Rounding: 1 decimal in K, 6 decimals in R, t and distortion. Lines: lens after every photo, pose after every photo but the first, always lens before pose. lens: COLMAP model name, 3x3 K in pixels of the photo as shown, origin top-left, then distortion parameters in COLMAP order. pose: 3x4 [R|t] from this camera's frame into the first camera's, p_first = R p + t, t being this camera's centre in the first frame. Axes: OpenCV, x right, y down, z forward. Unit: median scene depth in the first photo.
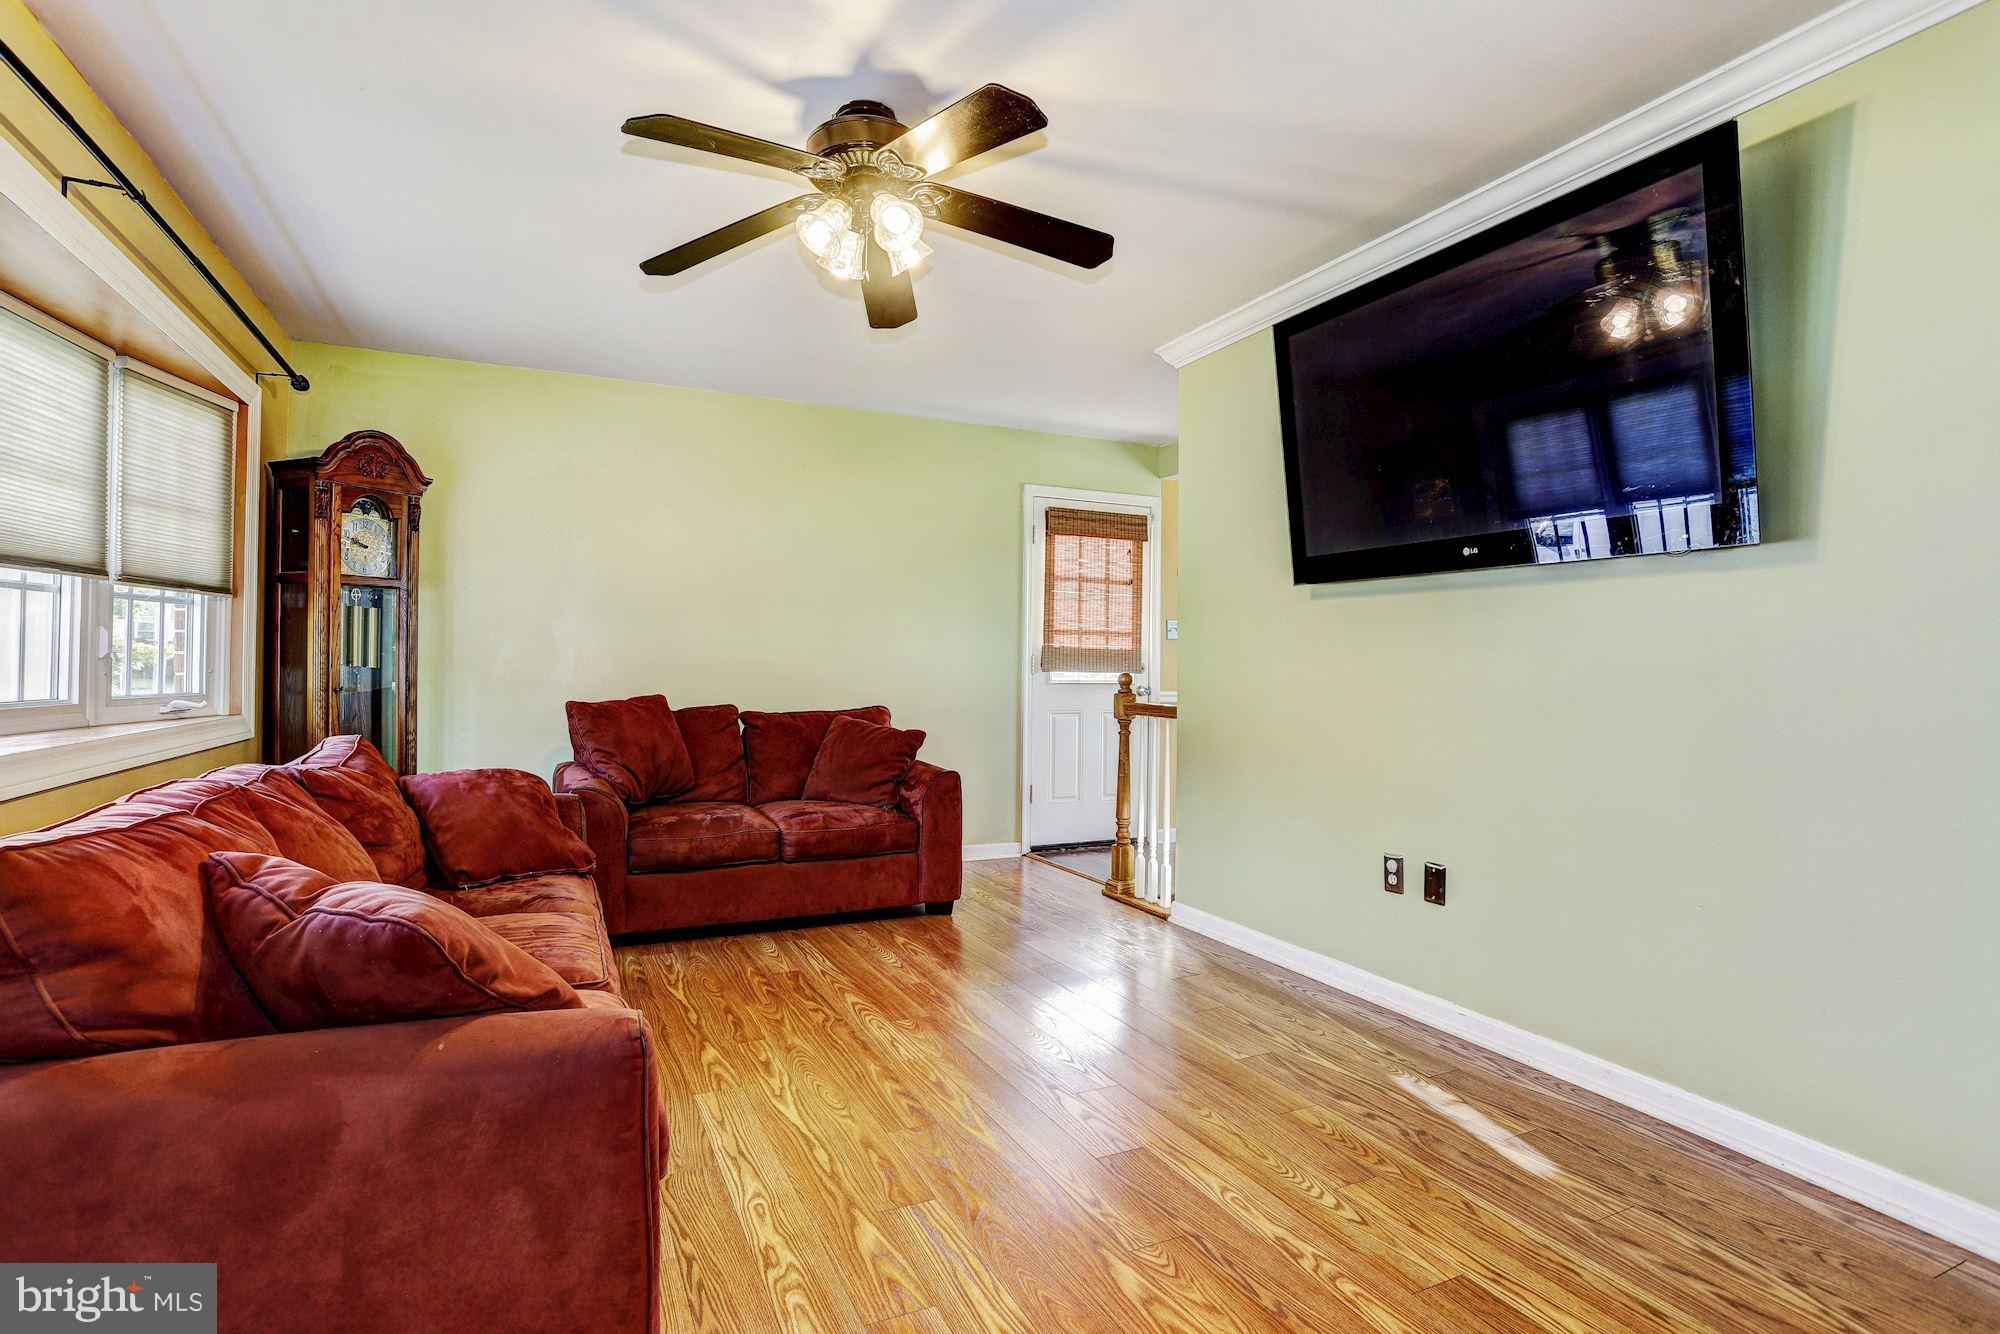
lens RADIAL K [[991.2, 0, 993.2], [0, 991.2, 661.7], [0, 0, 1]] dist [-0.053542, 0.017604]
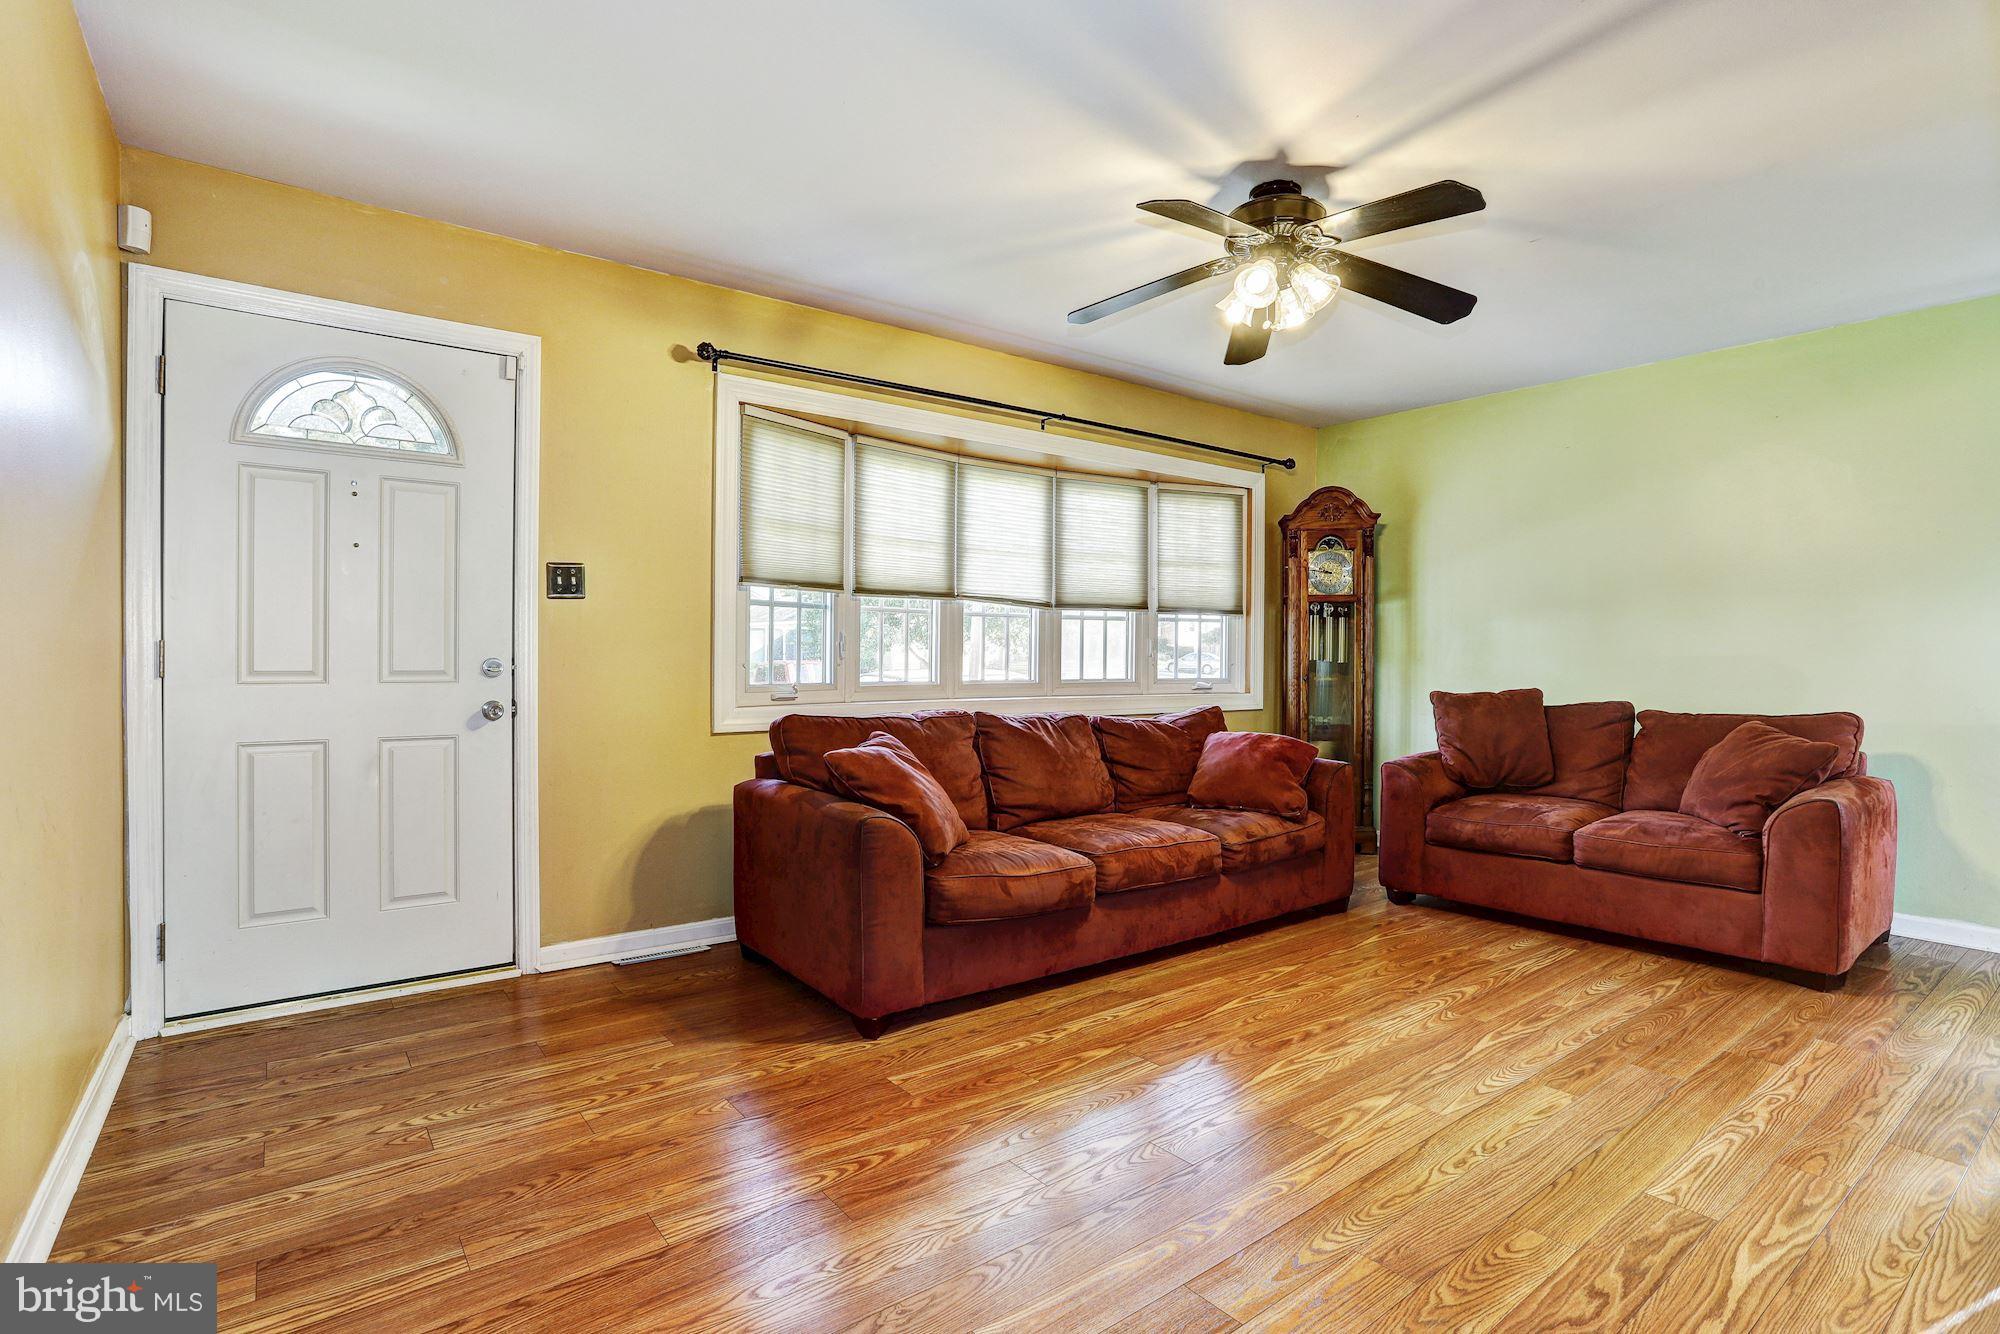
lens RADIAL K [[975.4, 0, 991.8], [0, 975.4, 661.7], [0, 0, 1]] dist [-0.052035, 0.021943]
pose [[0.205961, -0.001918, -0.978558, 0.657648], [0.001460, 0.999998, -0.001653, 0.008036], [0.978559, -0.001088, 0.205963, 0.295182]]
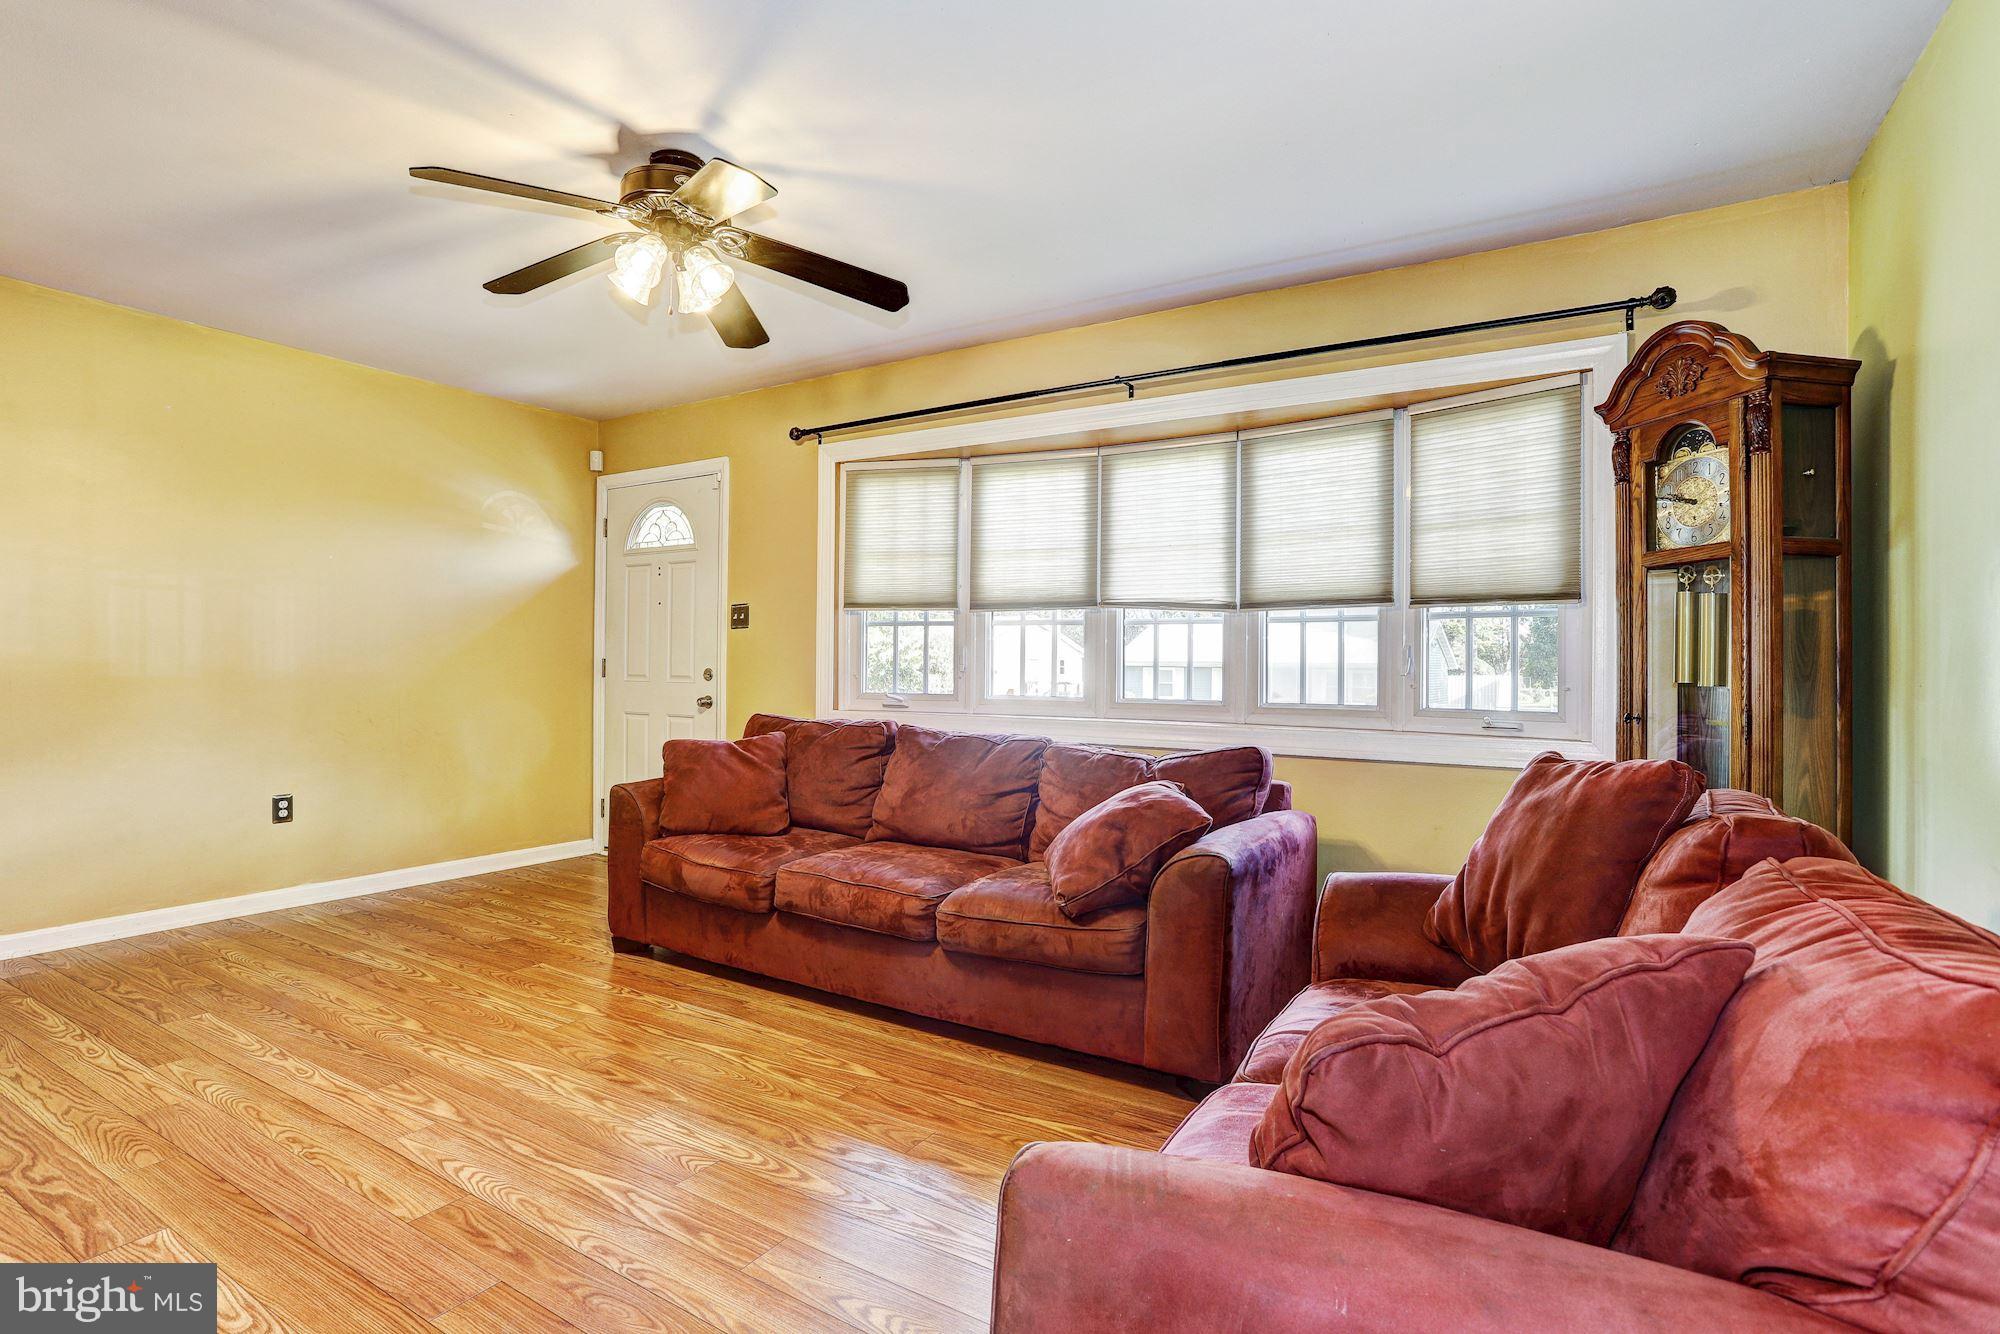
lens RADIAL K [[975.4, 0, 982.0], [0, 975.4, 657.1], [0, 0, 1]] dist [-0.052035, 0.021943]
pose [[-0.842618, -0.024712, -0.537944, 0.105050], [-0.017289, 0.999673, -0.018842, 0.006601], [0.538234, -0.006576, -0.842770, 1.458486]]
